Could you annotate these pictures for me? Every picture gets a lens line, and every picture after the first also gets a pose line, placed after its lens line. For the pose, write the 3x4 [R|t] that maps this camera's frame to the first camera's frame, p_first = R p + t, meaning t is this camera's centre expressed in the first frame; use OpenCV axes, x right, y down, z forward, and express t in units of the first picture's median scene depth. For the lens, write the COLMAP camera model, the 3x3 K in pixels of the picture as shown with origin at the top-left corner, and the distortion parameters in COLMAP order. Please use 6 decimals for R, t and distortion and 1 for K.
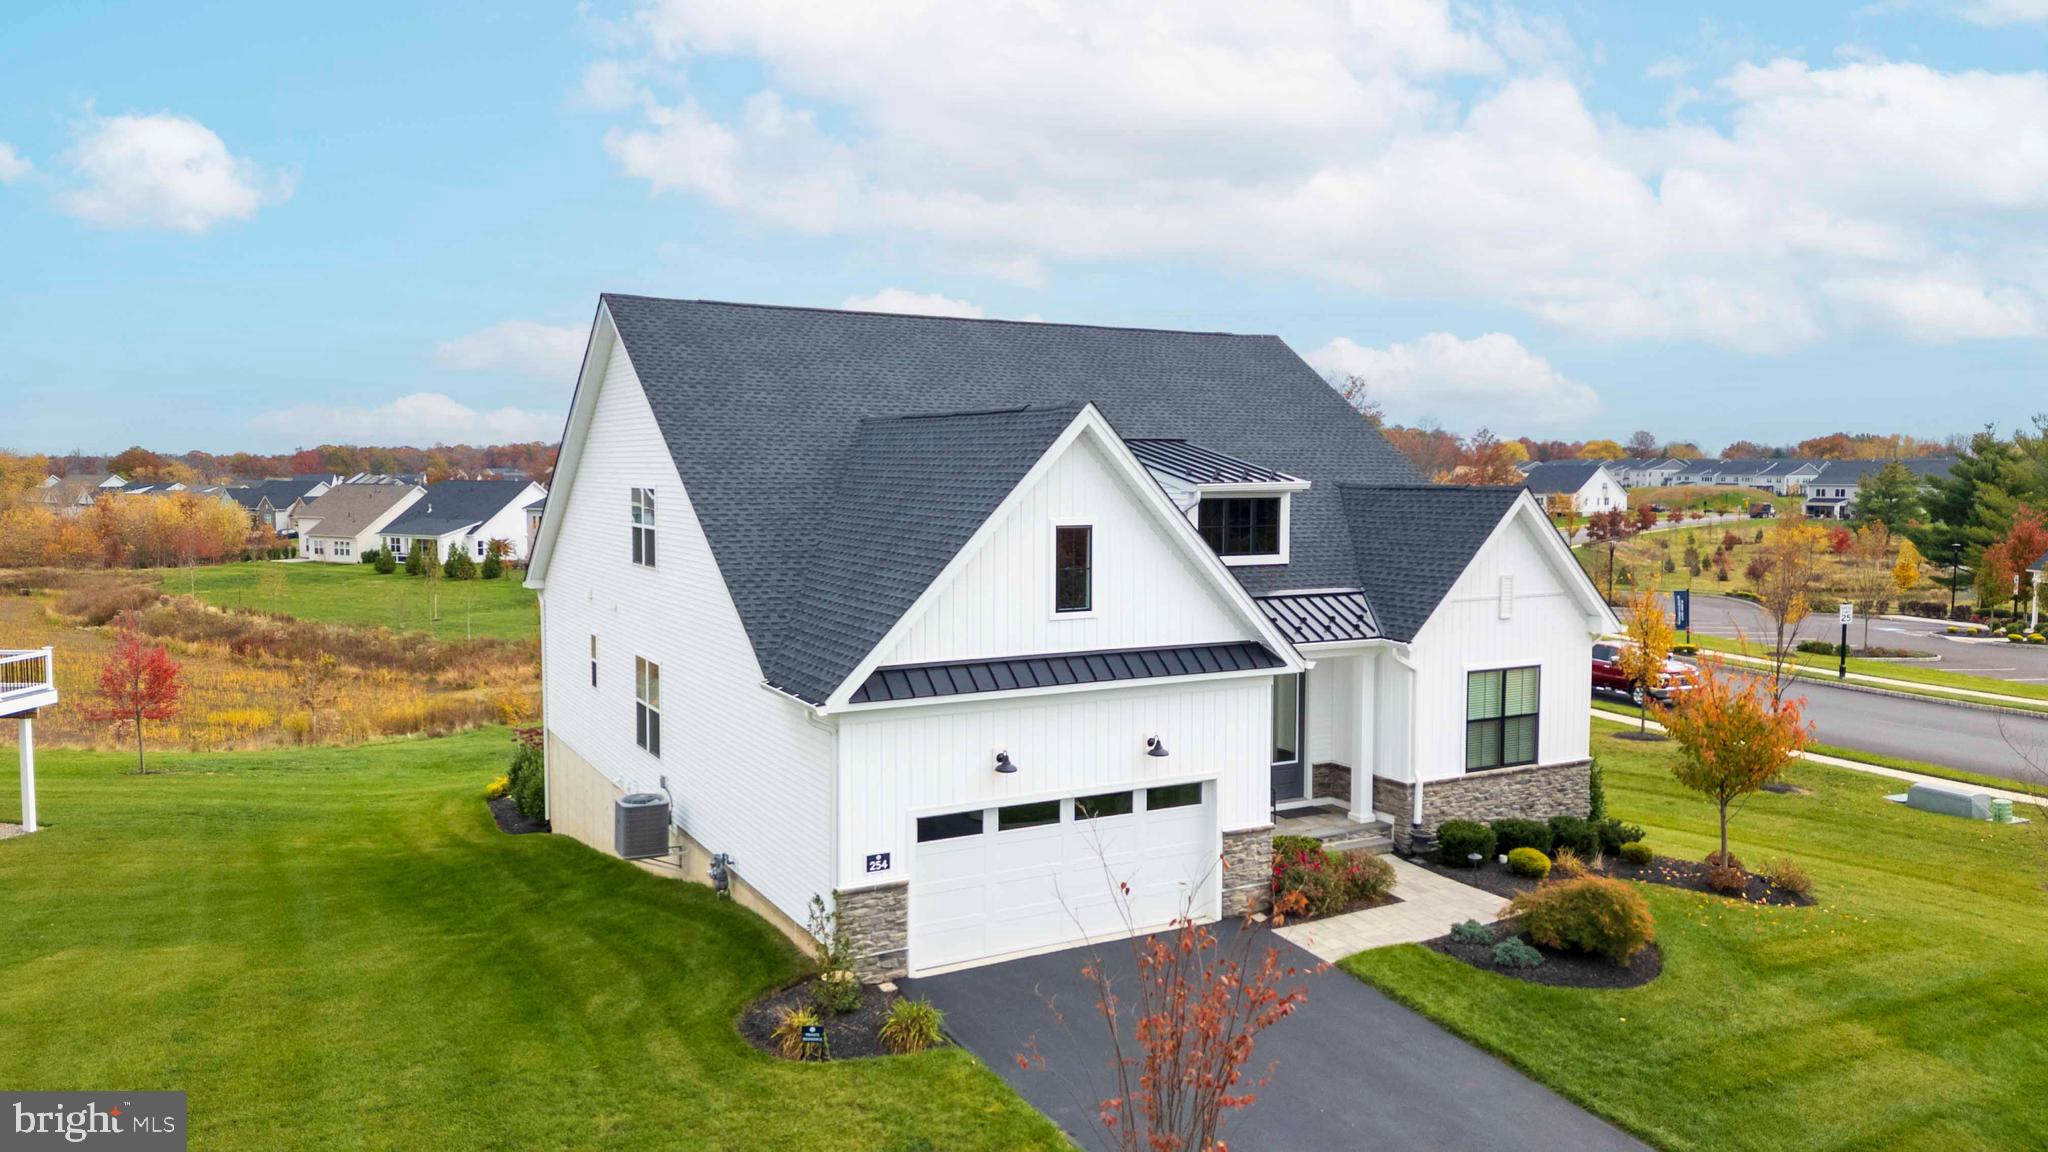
lens RADIAL K [[1449.6, 0, 1030.6], [0, 1449.6, 567.1], [0, 0, 1]] dist [0.067748, -0.003777]
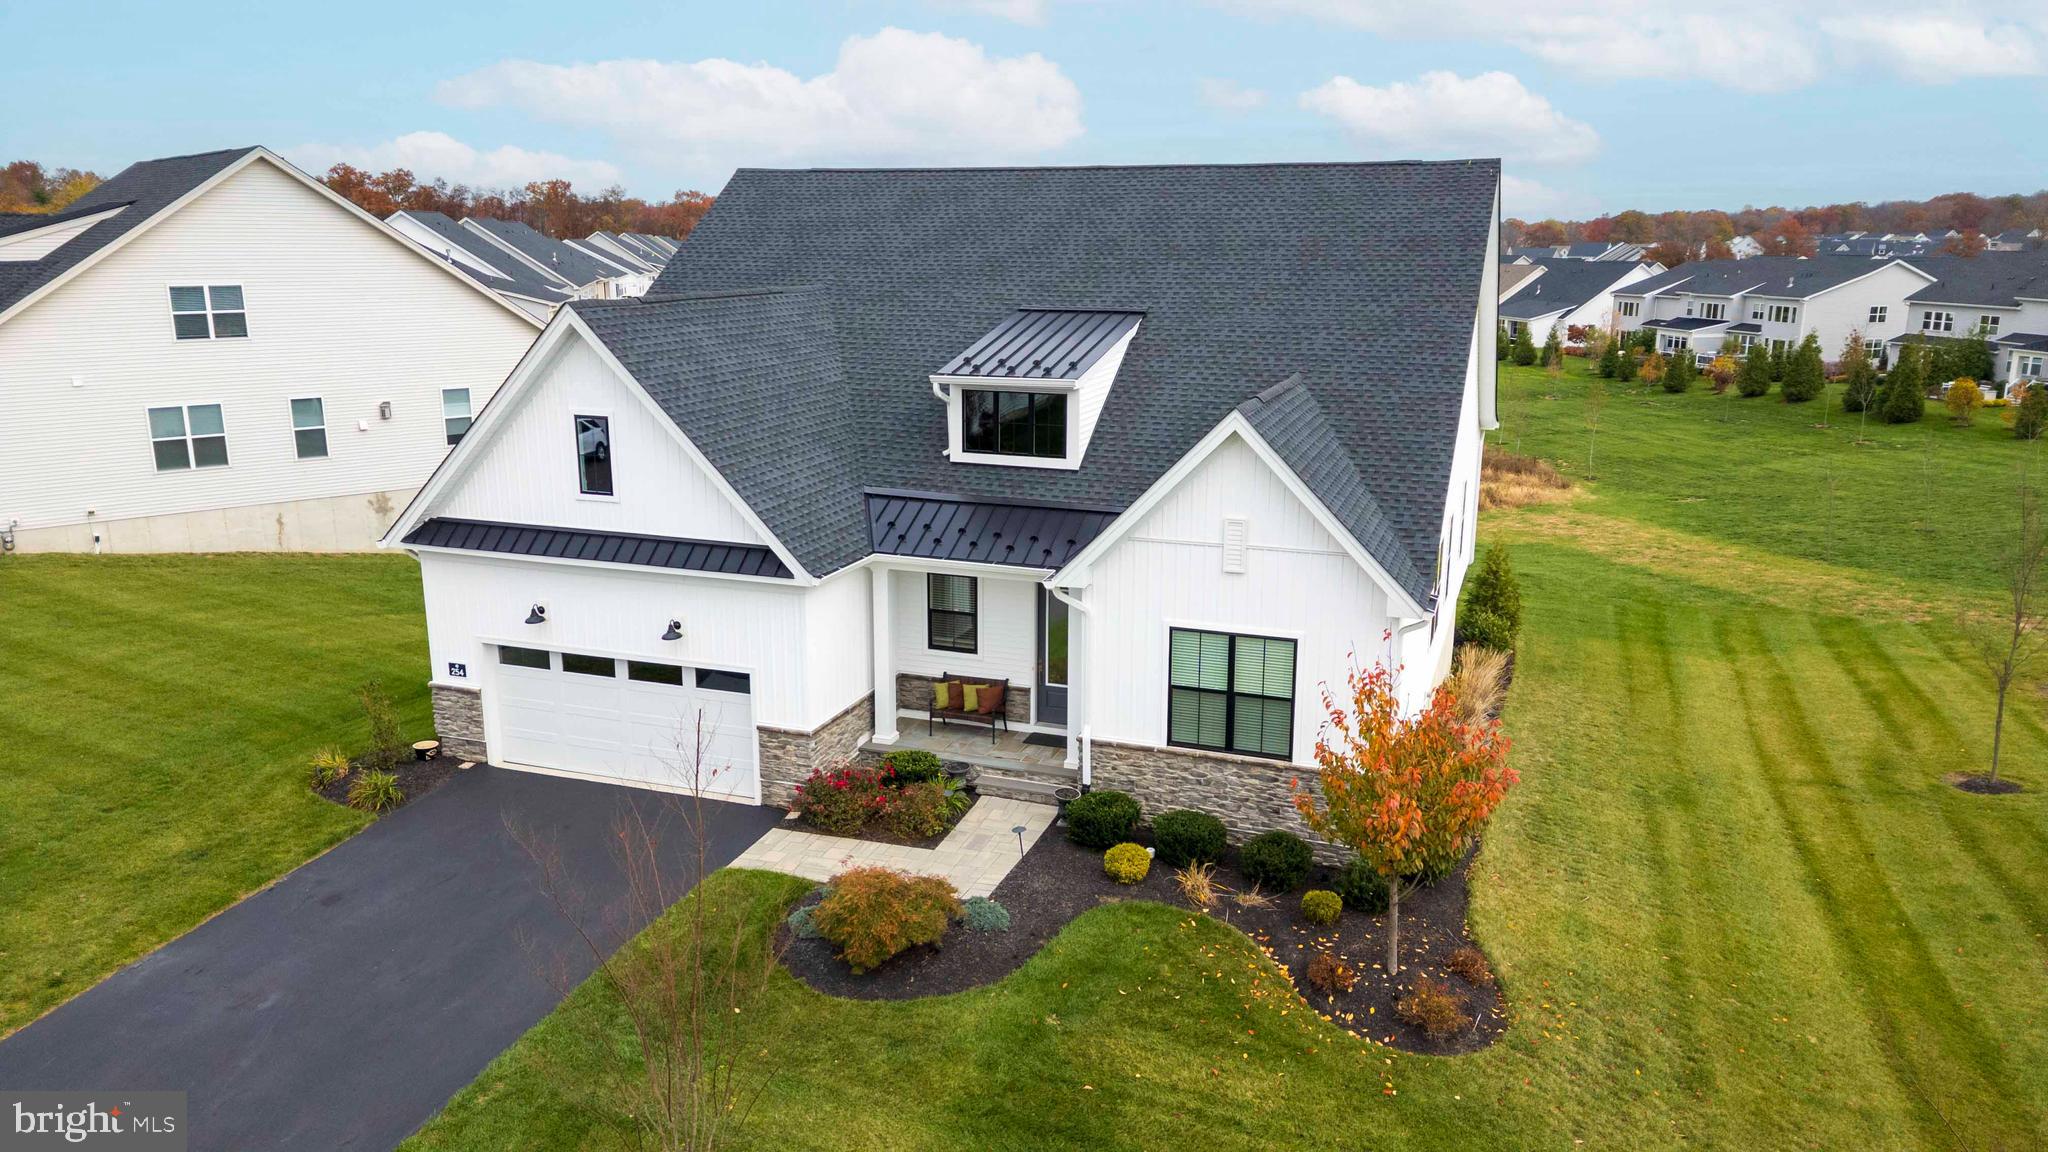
lens RADIAL K [[1449.6, 0, 1031.2], [0, 1449.6, 580.2], [0, 0, 1]] dist [0.067748, -0.003777]
pose [[0.651089, 0.179544, -0.737460, 1.000505], [-0.054375, 0.980156, 0.190625, -0.125715], [0.757051, -0.084015, 0.647931, 0.487186]]
